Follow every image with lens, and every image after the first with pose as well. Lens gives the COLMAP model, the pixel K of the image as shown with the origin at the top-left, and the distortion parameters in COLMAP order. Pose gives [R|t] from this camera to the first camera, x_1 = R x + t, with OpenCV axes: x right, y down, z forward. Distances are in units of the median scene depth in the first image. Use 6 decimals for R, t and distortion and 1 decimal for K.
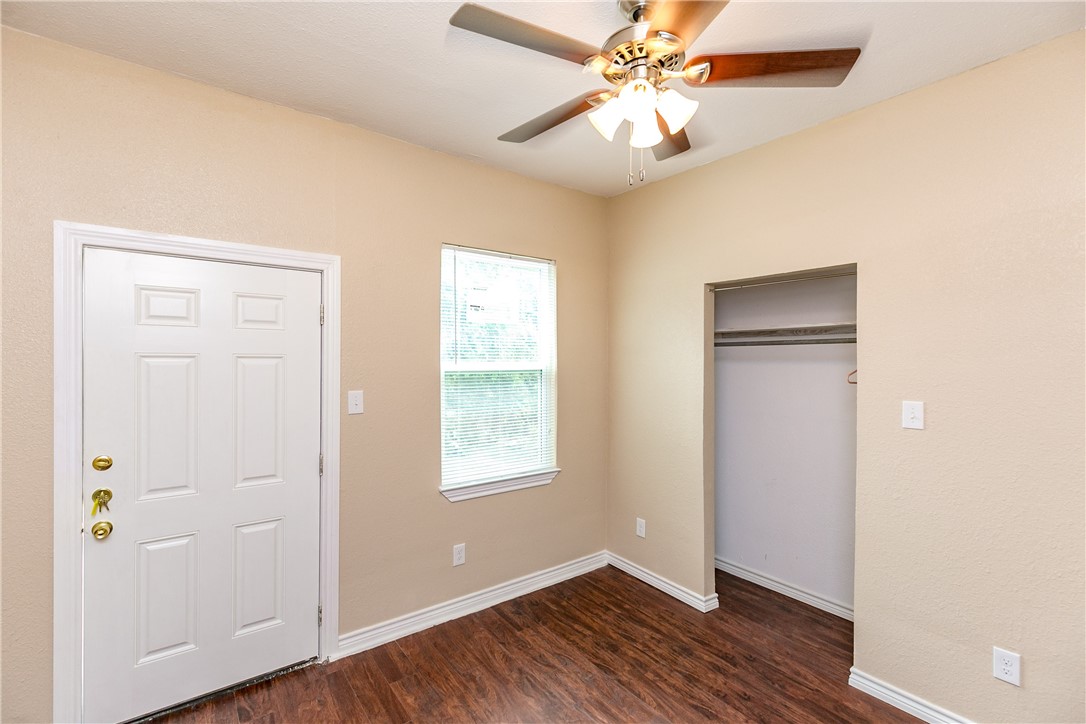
lens RADIAL K [[485.2, 0, 540.8], [0, 485.2, 360.2], [0, 0, 1]] dist [0.002167, -0.000476]
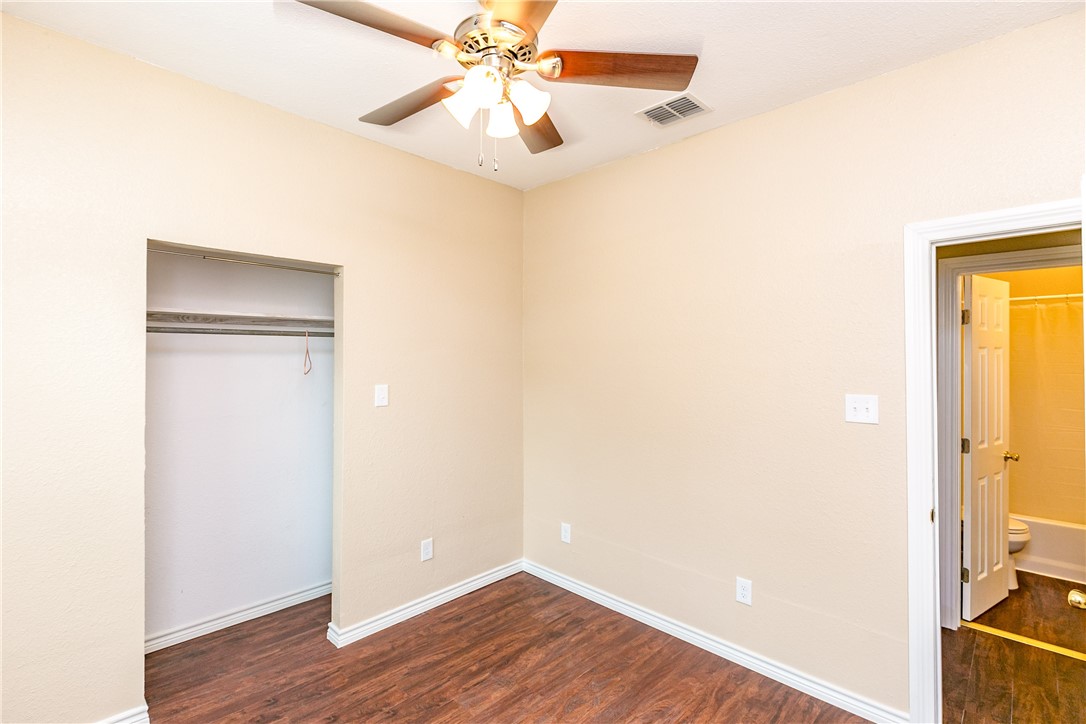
lens RADIAL K [[485.2, 0, 541.0], [0, 485.2, 361.5], [0, 0, 1]] dist [0.002167, -0.000476]
pose [[-0.131741, -0.017042, 0.991138, -0.468918], [-0.000787, 0.999854, 0.017087, 0.000574], [-0.991284, 0.001471, -0.131736, 0.644723]]
